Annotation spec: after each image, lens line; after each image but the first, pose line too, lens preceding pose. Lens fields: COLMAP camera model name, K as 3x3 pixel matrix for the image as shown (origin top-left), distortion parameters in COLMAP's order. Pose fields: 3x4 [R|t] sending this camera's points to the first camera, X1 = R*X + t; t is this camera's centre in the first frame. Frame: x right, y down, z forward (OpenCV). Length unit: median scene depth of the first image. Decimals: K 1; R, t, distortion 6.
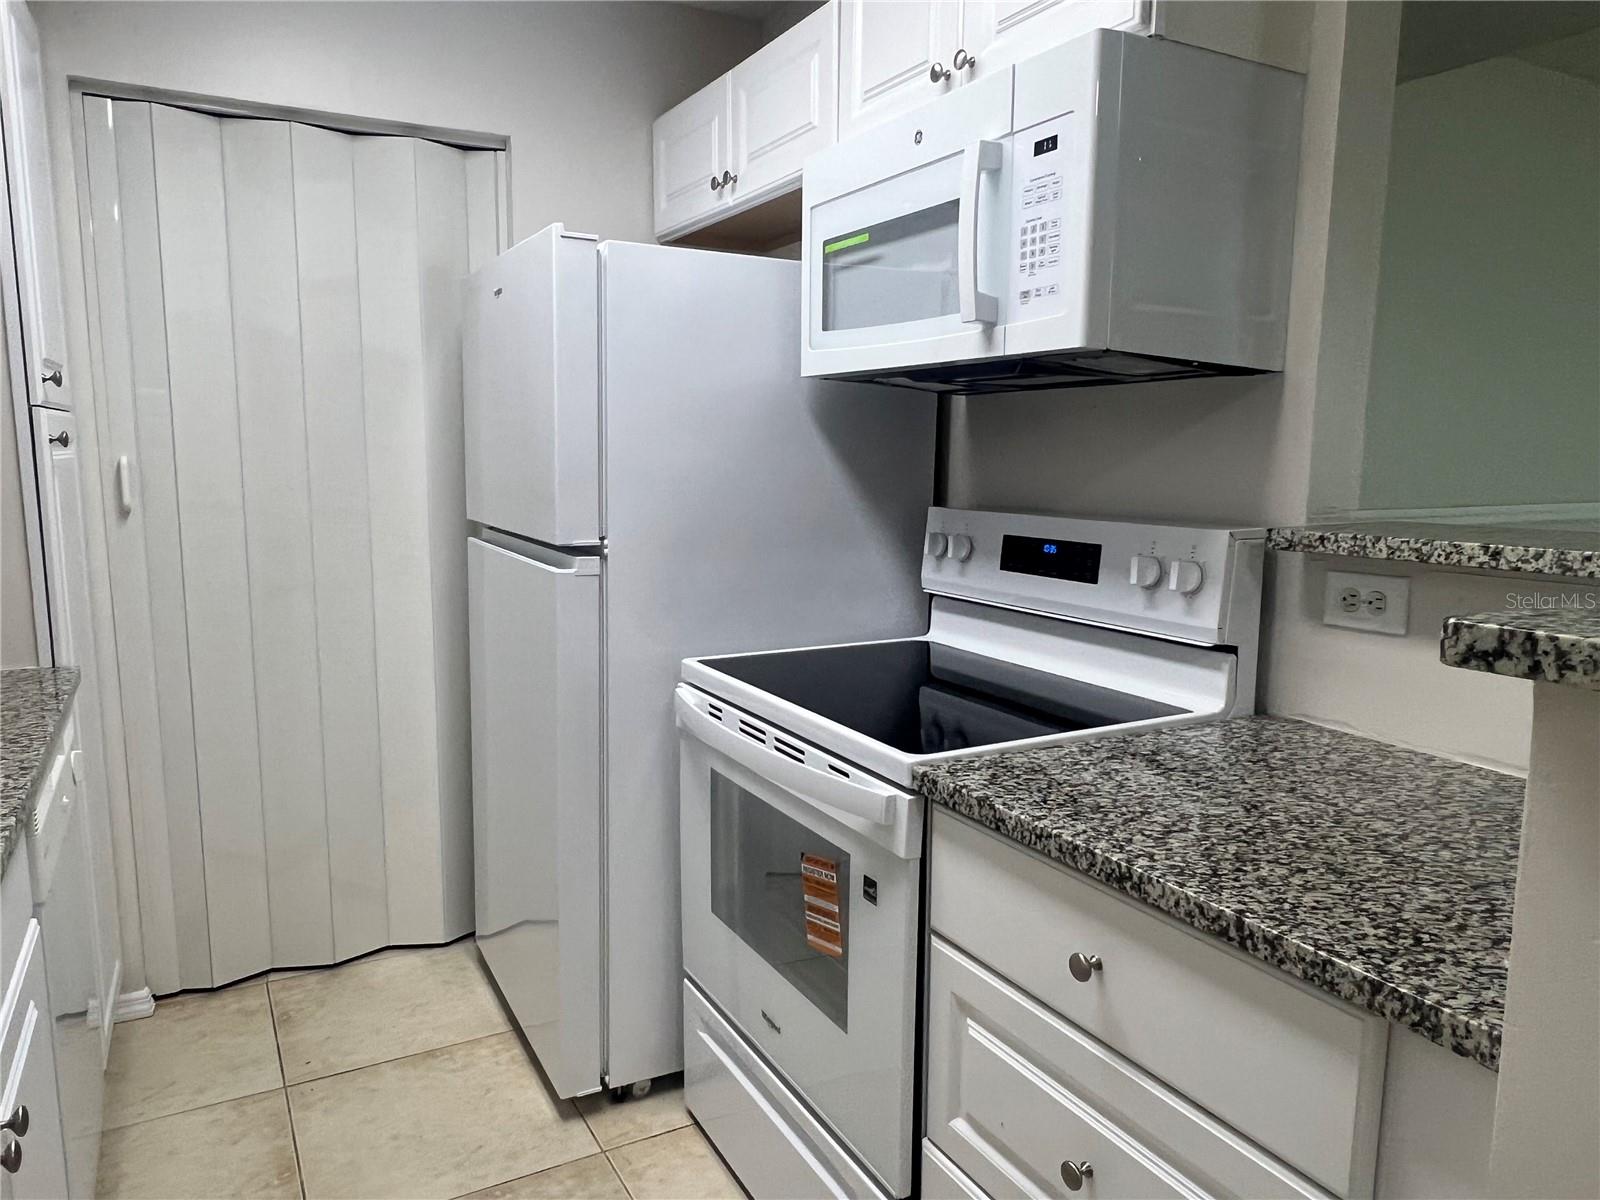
lens RADIAL K [[1092.0, 0, 798.4], [0, 1092.0, 602.8], [0, 0, 1]] dist [0.009840, -0.001029]
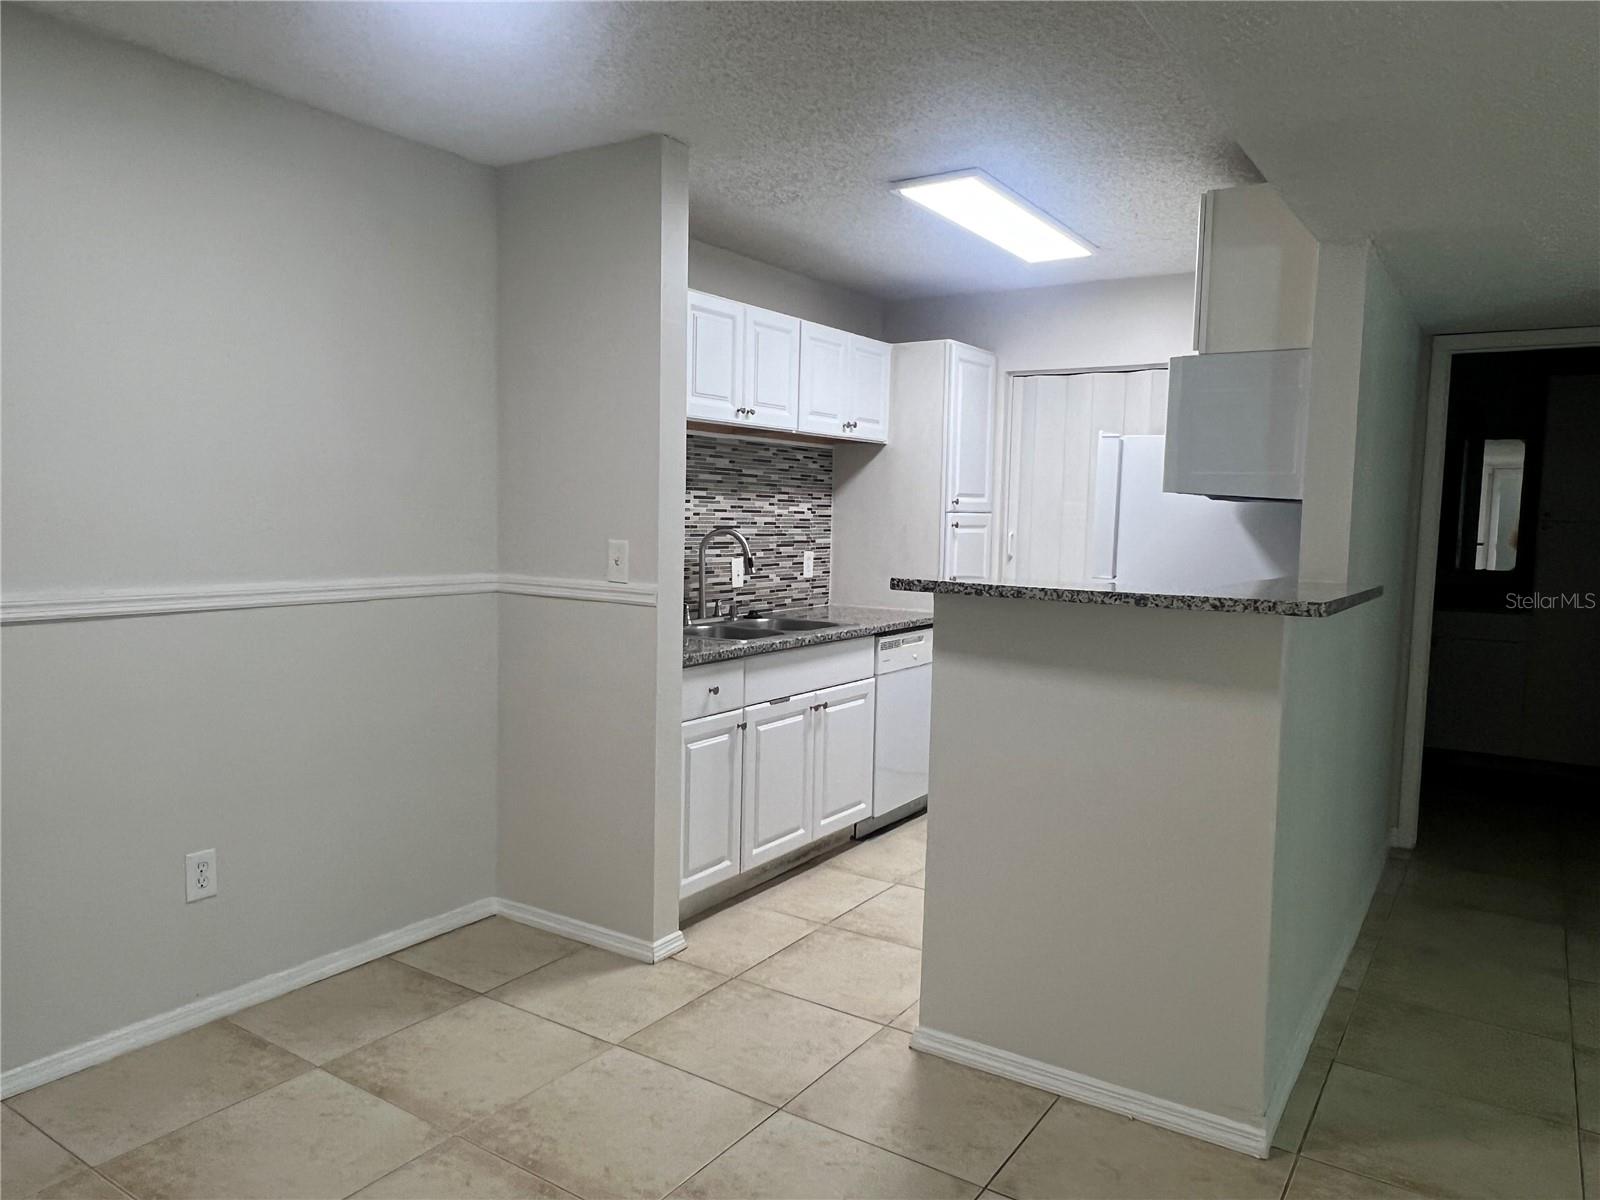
lens RADIAL K [[1092.0, 0, 801.2], [0, 1092.0, 598.7], [0, 0, 1]] dist [0.009840, -0.001029]
pose [[0.460743, 0.083615, -0.883586, 1.455871], [-0.144653, 0.989315, 0.018191, 0.027417], [0.875666, 0.119432, 0.467916, -0.496120]]
